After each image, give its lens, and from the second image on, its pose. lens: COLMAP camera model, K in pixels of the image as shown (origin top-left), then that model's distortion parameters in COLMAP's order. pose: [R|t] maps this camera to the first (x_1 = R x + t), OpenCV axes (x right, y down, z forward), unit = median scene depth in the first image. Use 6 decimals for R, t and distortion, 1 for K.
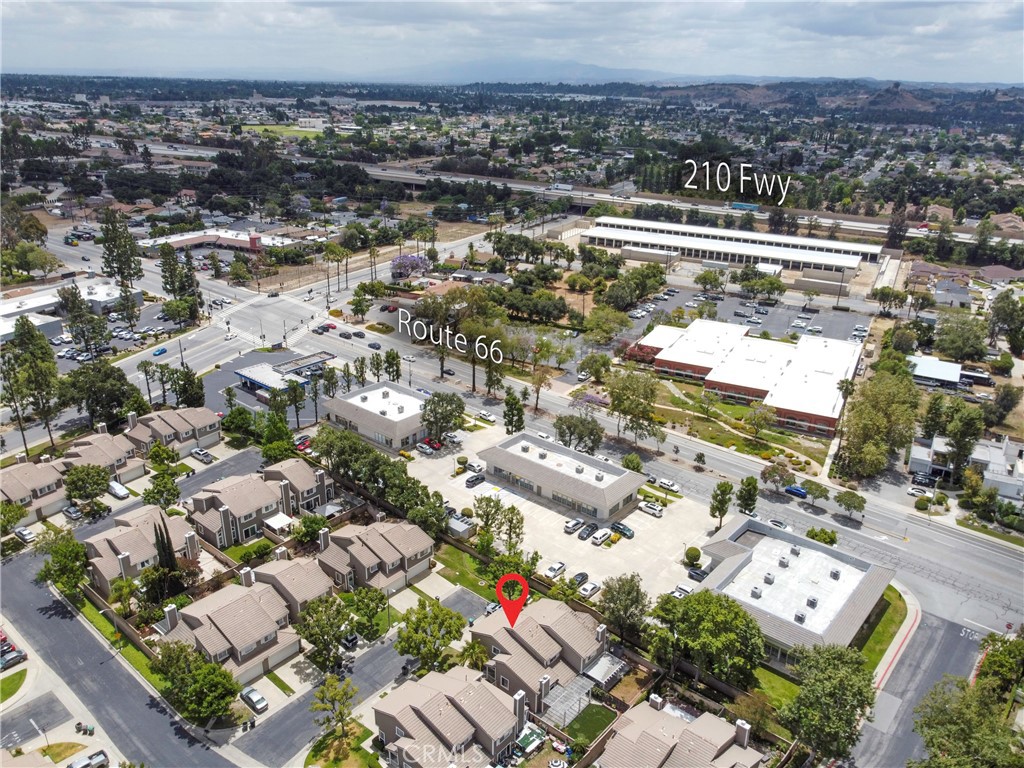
lens RADIAL K [[767.2, 0, 512.0], [0, 767.2, 384.0], [0, 0, 1]] dist [0.001958, 0.000487]
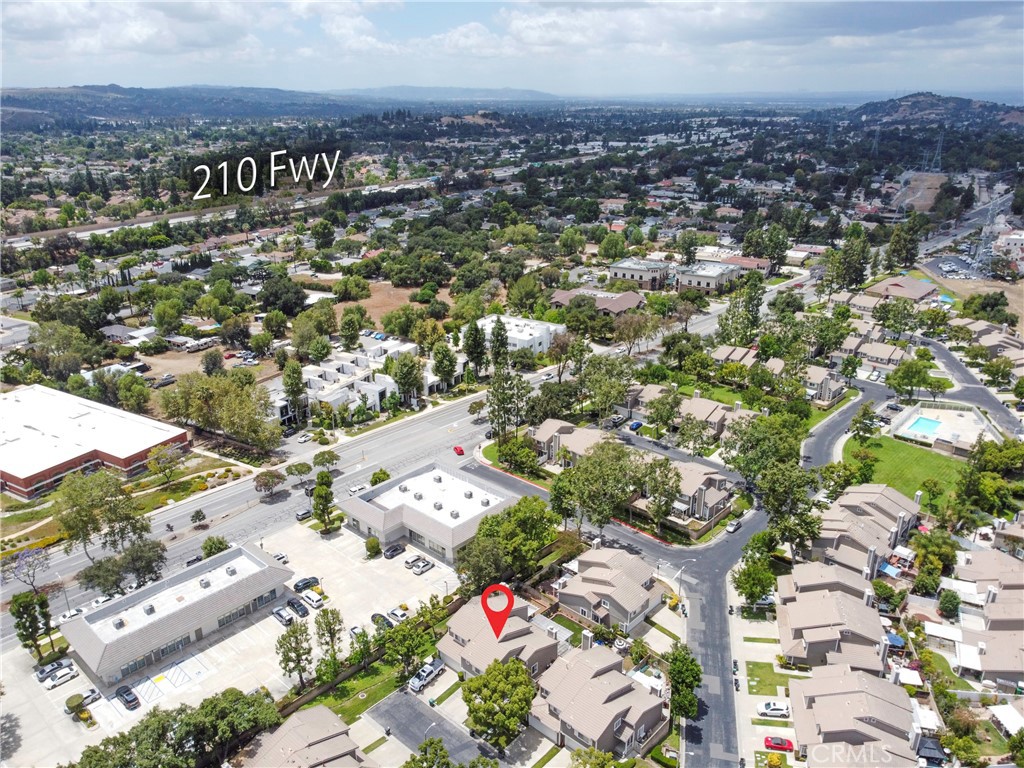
lens RADIAL K [[788.7, 0, 512.0], [0, 788.7, 384.0], [0, 0, 1]] dist [-0.001842, -0.001305]
pose [[0.205428, -0.418064, 0.884885, -0.463455], [0.445187, 0.845124, 0.295929, -0.153835], [-0.871555, 0.333147, 0.359729, 0.370138]]
